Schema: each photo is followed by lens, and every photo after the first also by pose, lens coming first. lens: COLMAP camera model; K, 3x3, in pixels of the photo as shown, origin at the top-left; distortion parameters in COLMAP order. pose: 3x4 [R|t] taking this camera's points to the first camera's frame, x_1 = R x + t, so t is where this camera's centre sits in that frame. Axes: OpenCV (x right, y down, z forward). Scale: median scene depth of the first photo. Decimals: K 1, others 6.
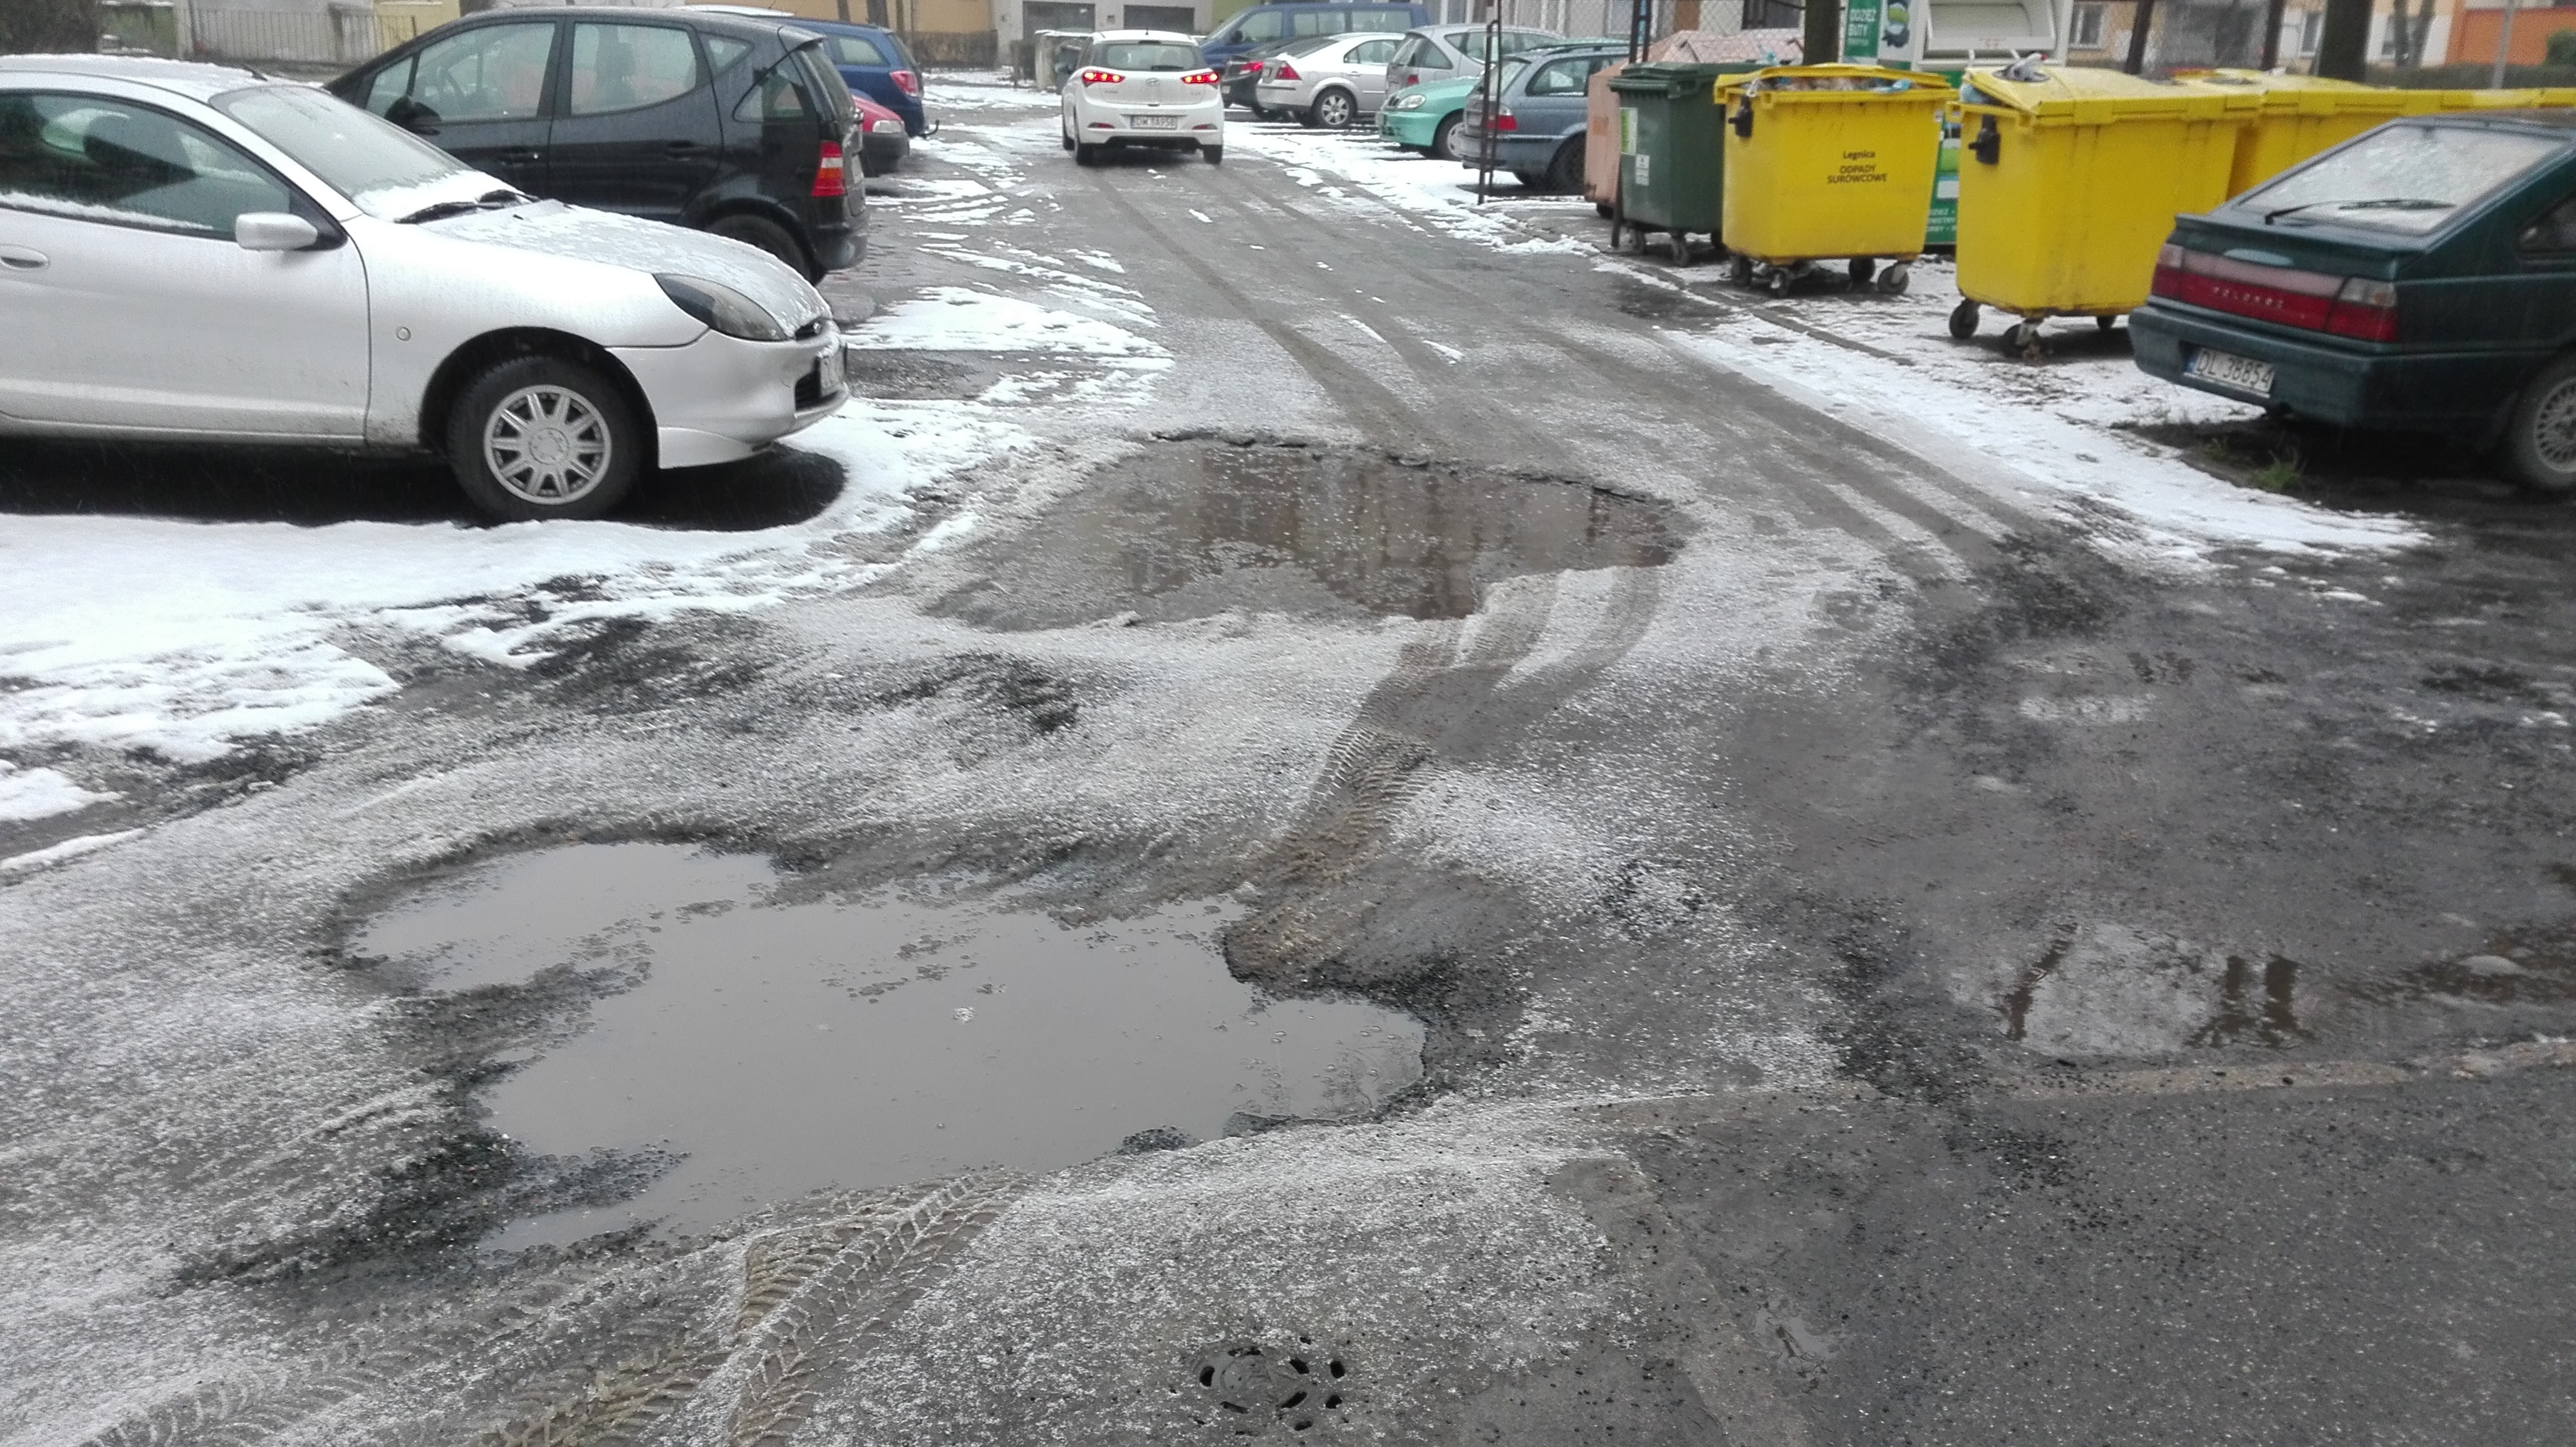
lens RADIAL K [[2183.7, 0, 1255.8], [0, 2183.7, 725.1], [0, 0, 1]] dist [0.146322, -0.310581]
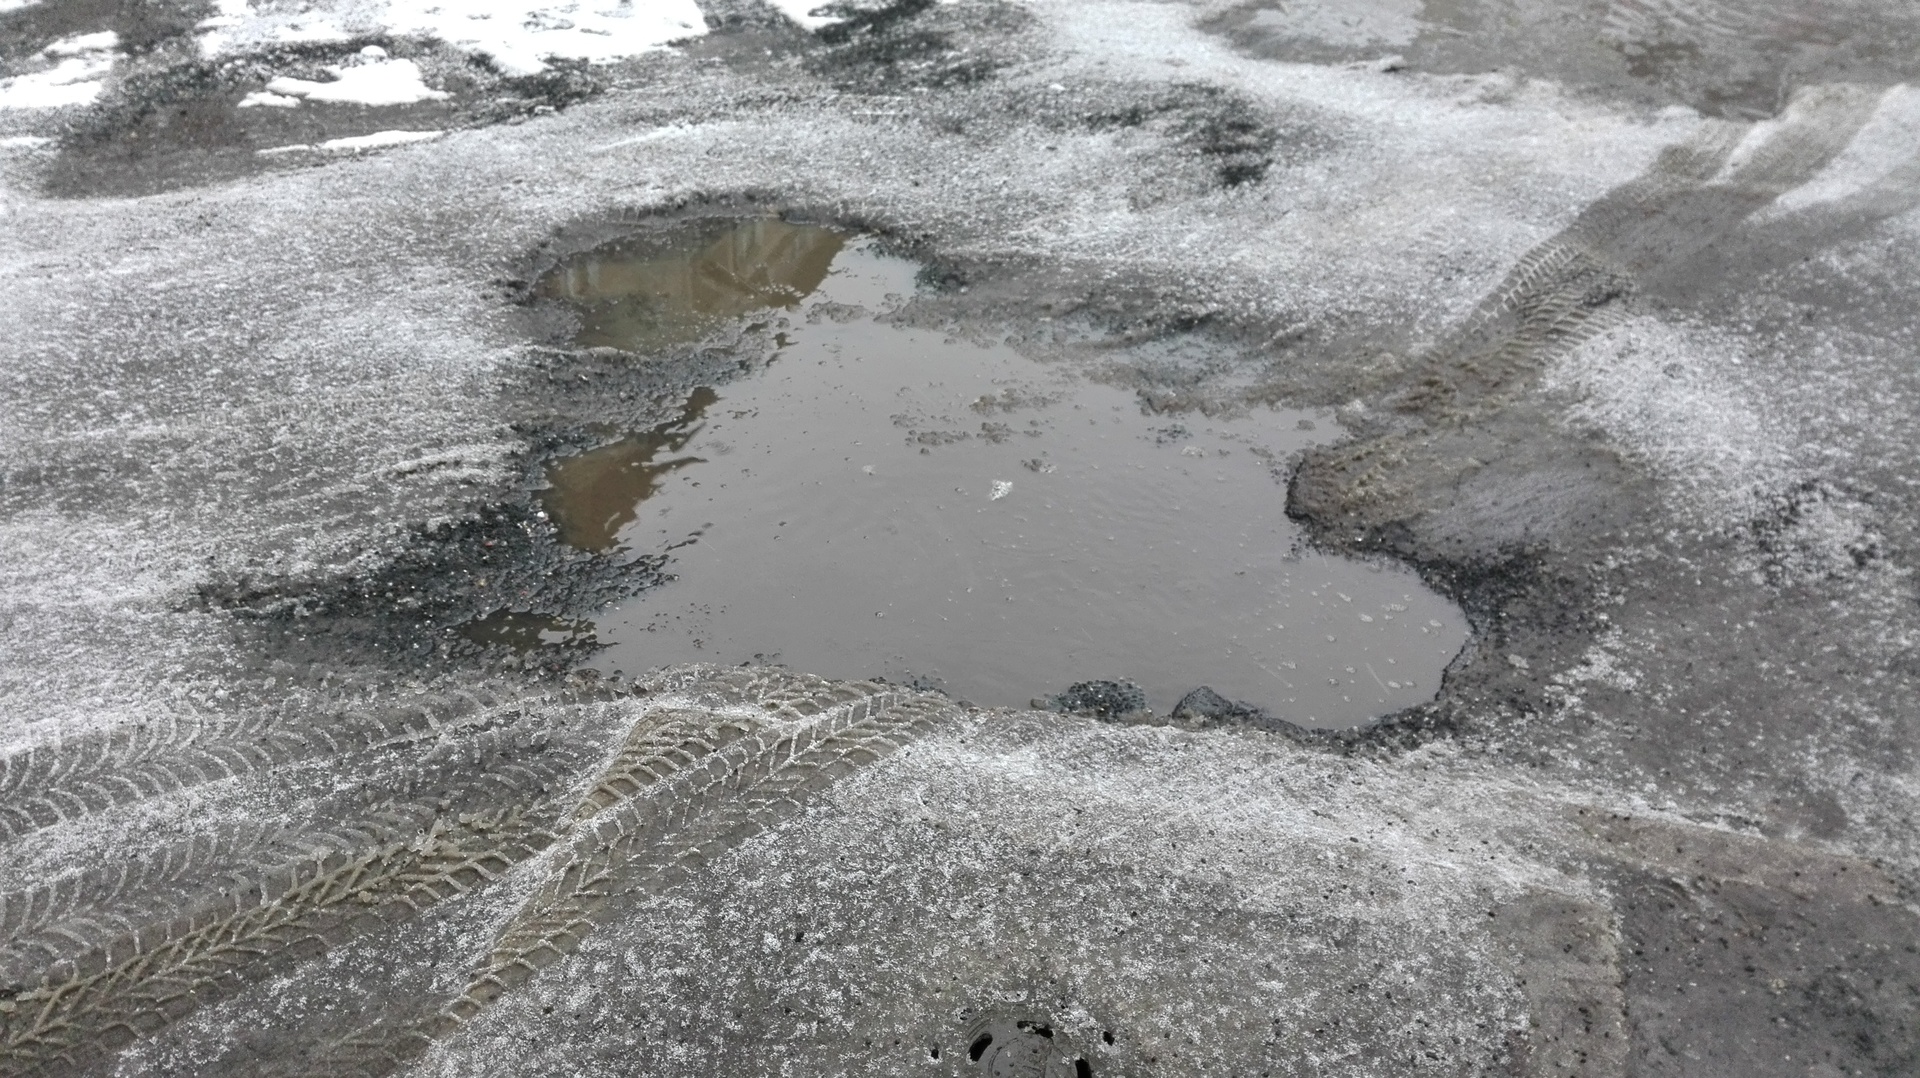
lens RADIAL K [[1627.4, 0, 936.0], [0, 1627.4, 540.2], [0, 0, 1]] dist [0.146322, -0.310581]
pose [[0.907514, 0.259080, -0.330600, 0.077989], [-0.156151, 0.938793, 0.307058, -0.058919], [0.389918, -0.227036, 0.892423, 0.273847]]
